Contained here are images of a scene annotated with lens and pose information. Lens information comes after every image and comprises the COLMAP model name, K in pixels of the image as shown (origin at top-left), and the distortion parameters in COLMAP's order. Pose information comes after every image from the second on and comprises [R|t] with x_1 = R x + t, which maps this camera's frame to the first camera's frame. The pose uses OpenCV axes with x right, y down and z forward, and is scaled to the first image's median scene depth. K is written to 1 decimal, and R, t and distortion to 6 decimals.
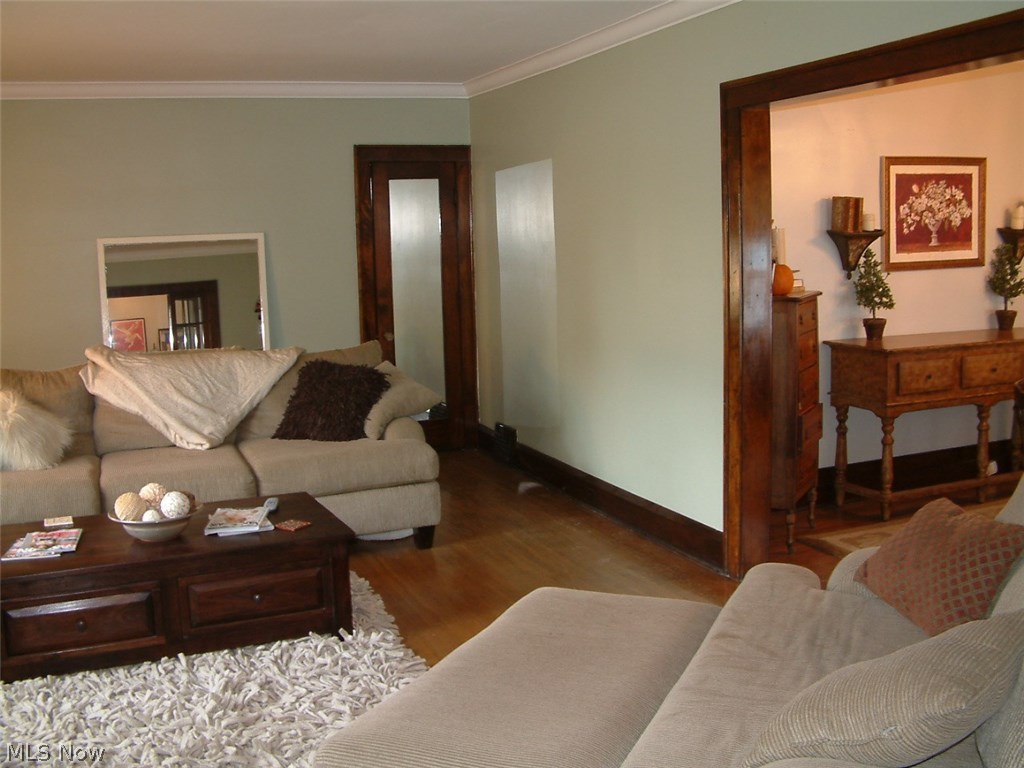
lens RADIAL K [[1102.8, 0, 581.2], [0, 1102.8, 380.1], [0, 0, 1]] dist [-0.167217, -0.014562]
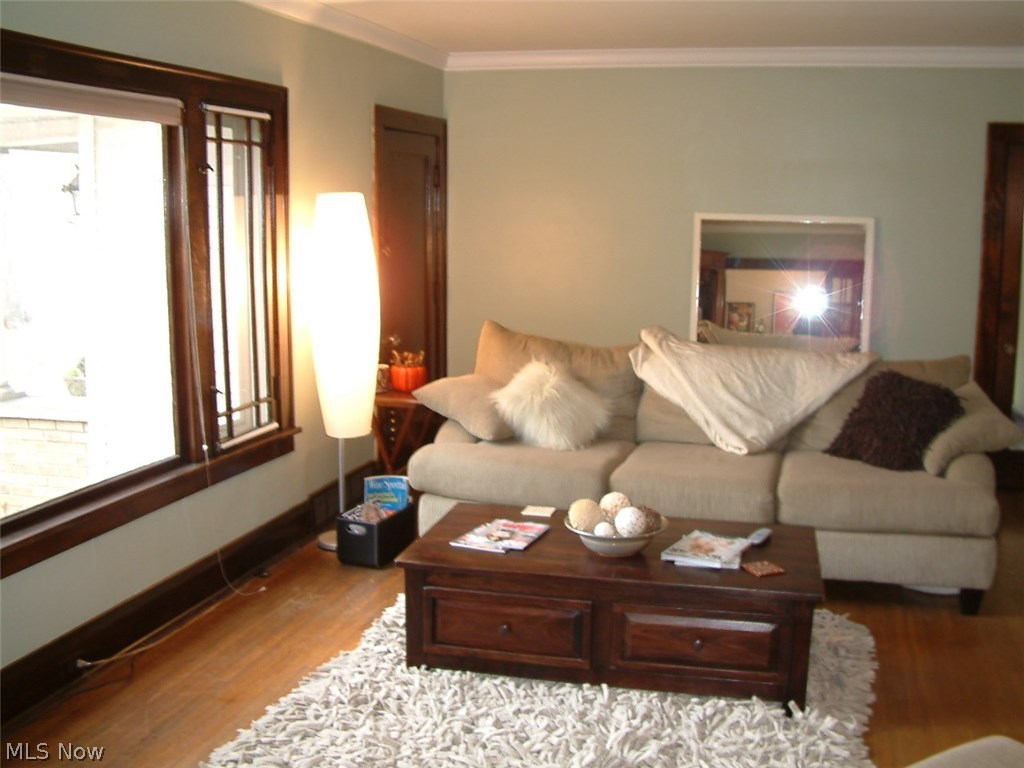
lens RADIAL K [[1102.8, 0, 581.2], [0, 1102.8, 380.1], [0, 0, 1]] dist [-0.167217, -0.014562]
pose [[0.776154, 0.128821, -0.617244, 0.107865], [-0.112988, 0.991478, 0.064848, -0.042436], [0.620338, 0.019409, 0.784095, 0.190291]]
